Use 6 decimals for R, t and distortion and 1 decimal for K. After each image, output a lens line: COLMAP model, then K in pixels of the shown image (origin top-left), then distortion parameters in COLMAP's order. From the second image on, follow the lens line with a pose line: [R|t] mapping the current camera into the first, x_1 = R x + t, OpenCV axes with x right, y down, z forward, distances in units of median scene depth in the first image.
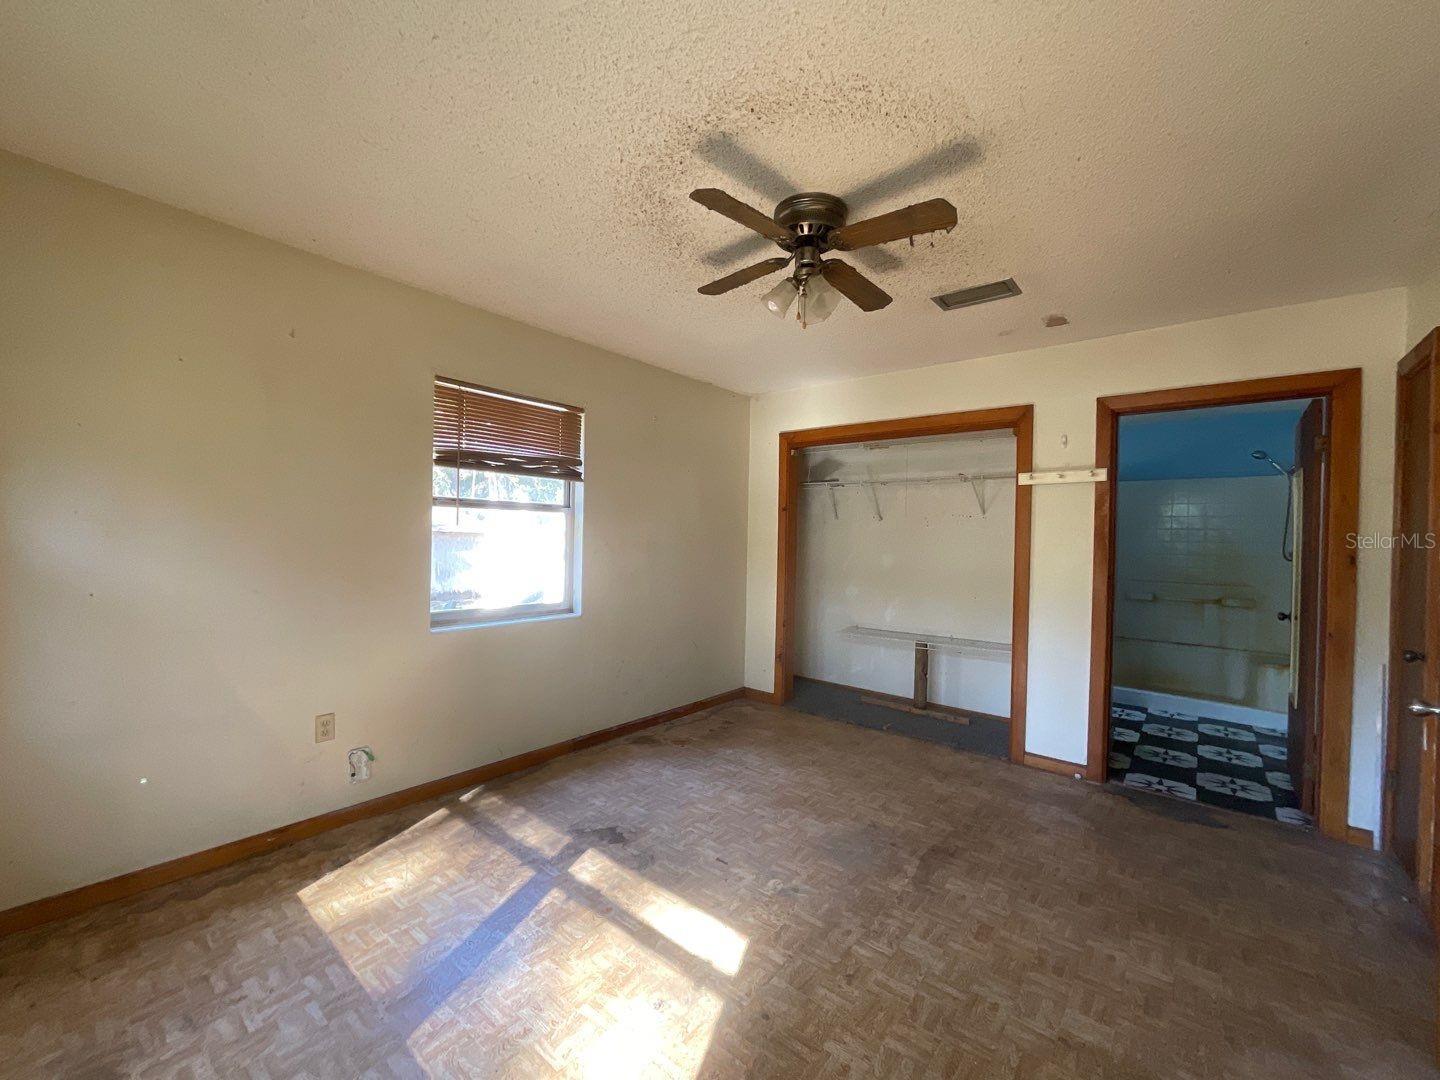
lens RADIAL K [[583.0, 0, 720.0], [0, 583.0, 540.0], [0, 0, 1]] dist [-0.000266, 0.000275]
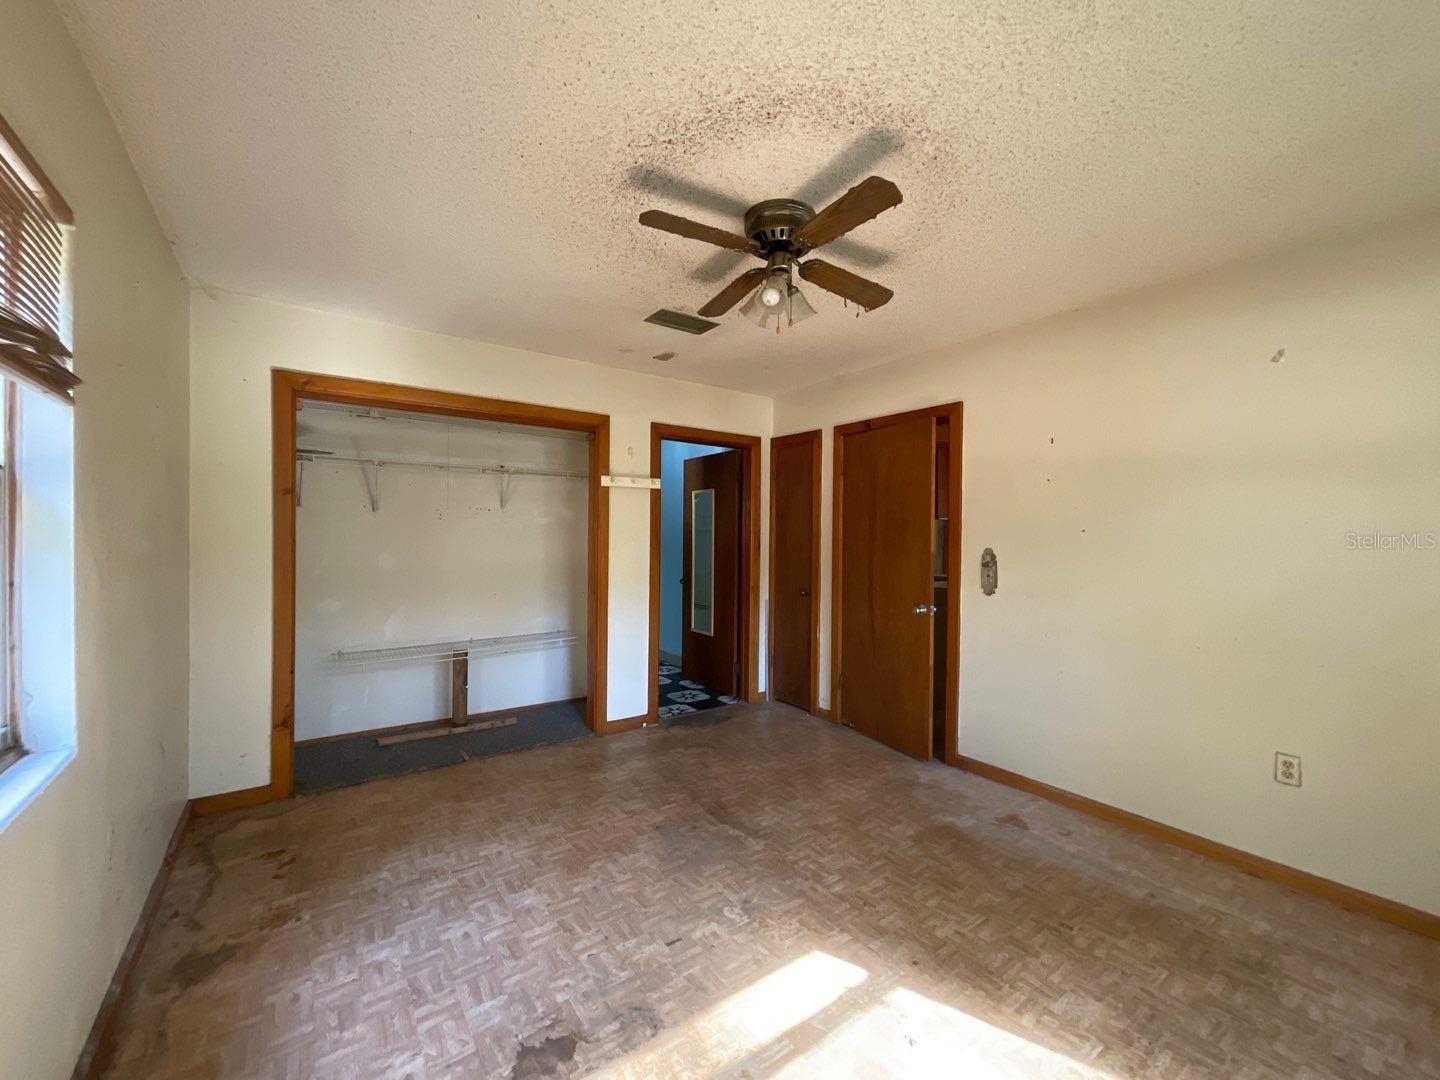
lens RADIAL K [[583.0, 0, 720.0], [0, 583.0, 540.0], [0, 0, 1]] dist [-0.000266, 0.000275]
pose [[0.258793, -0.026161, 0.965579, -0.620651], [0.001266, 0.999641, 0.026745, -0.025465], [-0.965932, -0.005699, 0.258733, 0.605747]]
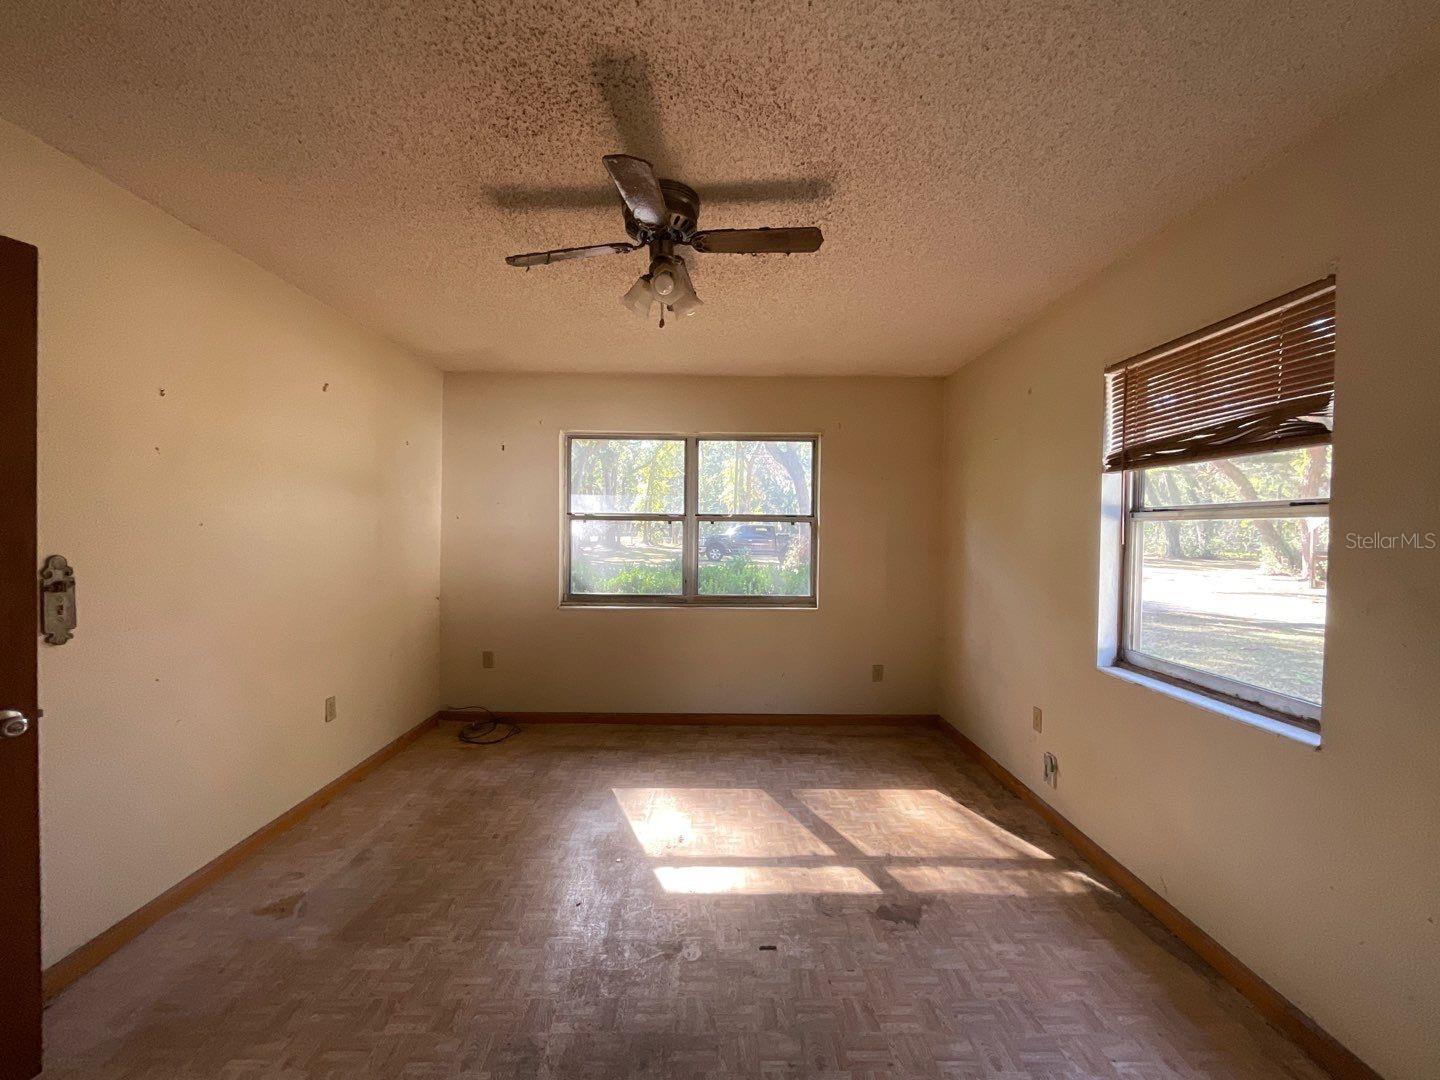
lens RADIAL K [[583.0, 0, 720.0], [0, 583.0, 540.0], [0, 0, 1]] dist [-0.000266, 0.000275]
pose [[-0.762682, -0.019831, -0.646469, 0.490516], [-0.030822, 0.999509, 0.005702, -0.018452], [0.646039, 0.024274, -0.762919, 1.295032]]
